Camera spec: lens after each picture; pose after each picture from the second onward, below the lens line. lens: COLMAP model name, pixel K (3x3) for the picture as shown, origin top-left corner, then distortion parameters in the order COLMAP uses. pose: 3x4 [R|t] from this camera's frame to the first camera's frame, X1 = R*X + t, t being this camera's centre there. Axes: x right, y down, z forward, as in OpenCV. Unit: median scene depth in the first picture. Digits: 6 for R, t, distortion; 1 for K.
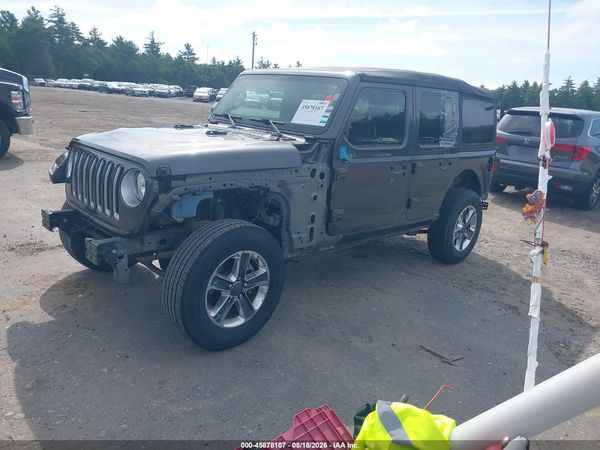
lens RADIAL K [[474.1, 0, 299.6], [0, 474.1, 220.2], [0, 0, 1]] dist [0.004455, -0.002630]
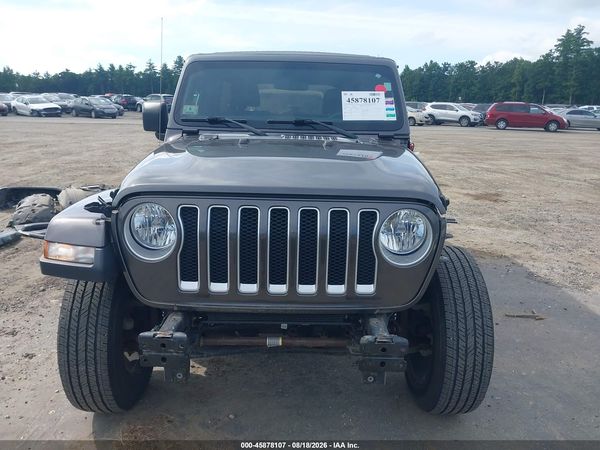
lens RADIAL K [[474.1, 0, 300.9], [0, 474.1, 229.2], [0, 0, 1]] dist [0.004455, -0.002630]
pose [[0.695511, -0.242695, 0.676287, -0.680868], [0.209110, 0.968856, 0.132633, -0.150608], [-0.687414, 0.049170, 0.724600, 0.478790]]
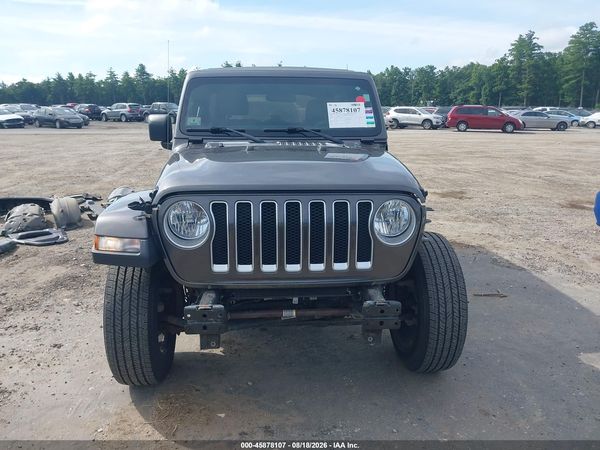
lens RADIAL K [[474.1, 0, 300.6], [0, 474.1, 226.8], [0, 0, 1]] dist [0.004455, -0.002630]
pose [[0.641465, -0.254277, 0.723786, -0.799573], [0.233640, 0.963405, 0.131392, -0.157617], [-0.730709, 0.084822, 0.677399, 0.435182]]
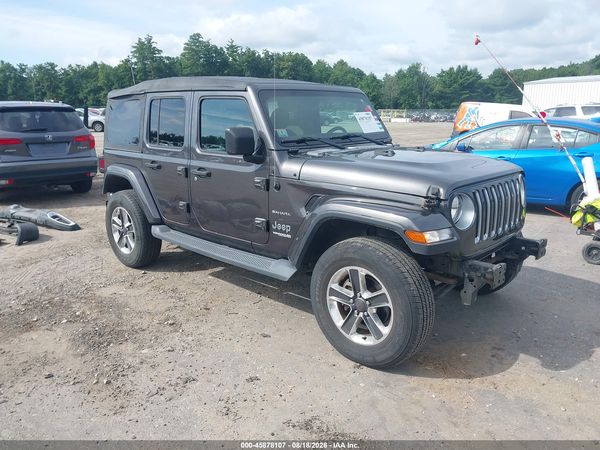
lens RADIAL K [[474.1, 0, 300.3], [0, 474.1, 224.2], [0, 0, 1]] dist [0.004455, -0.002630]
pose [[-0.040376, -0.309147, 0.950157, -1.195534], [0.253155, 0.916740, 0.309032, -0.404849], [-0.966583, 0.253014, 0.041247, 1.181810]]
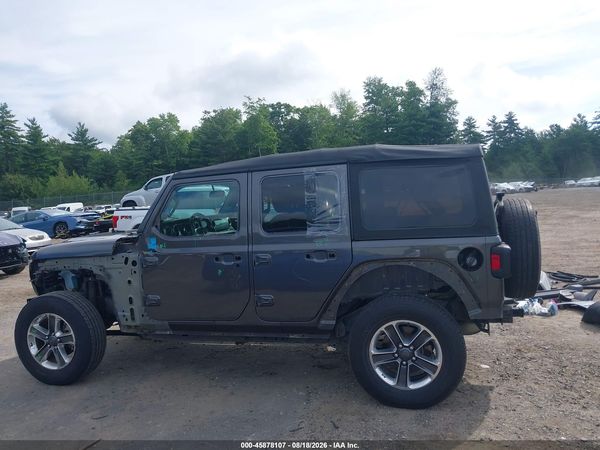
lens RADIAL K [[474.1, 0, 300.0], [0, 474.1, 219.2], [0, 0, 1]] dist [0.004455, -0.002630]
pose [[0.498534, -0.062772, -0.864594, 1.205010], [-0.120343, 0.982706, -0.140738, -0.081930], [0.858476, 0.174211, 0.482358, 0.731786]]
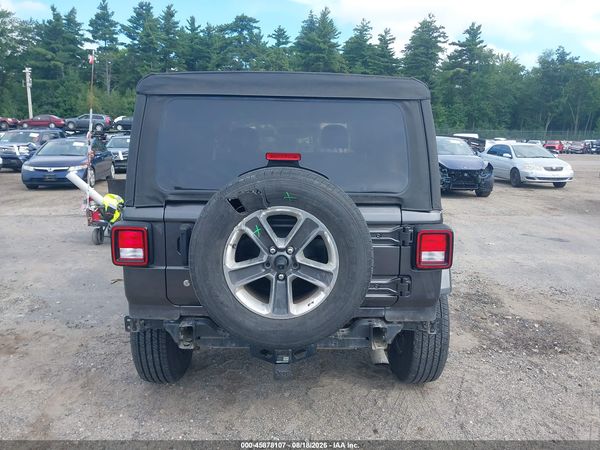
lens RADIAL K [[474.1, 0, 303.9], [0, 474.1, 226.5], [0, 0, 1]] dist [0.004455, -0.002630]
pose [[-0.685114, 0.048386, -0.726827, 0.917791], [-0.246973, 0.923263, 0.294261, -0.449259], [0.685291, 0.381109, -0.620590, 2.065301]]
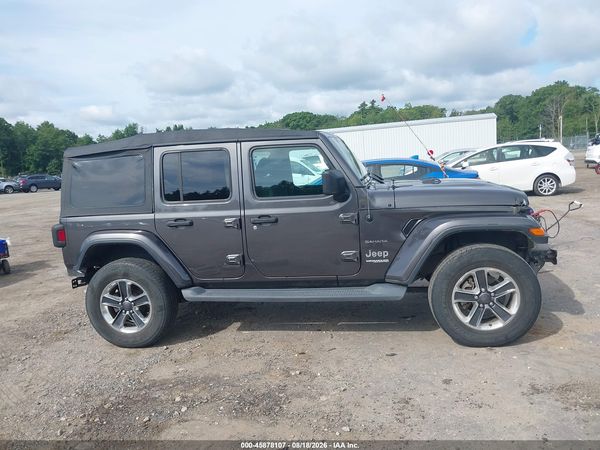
lens RADIAL K [[474.1, 0, 297.1], [0, 474.1, 220.0], [0, 0, 1]] dist [0.004455, -0.002630]
pose [[-0.574675, -0.145752, 0.805298, -1.029288], [0.227292, 0.916874, 0.328146, -0.577899], [-0.786185, 0.371616, -0.493777, 1.909140]]
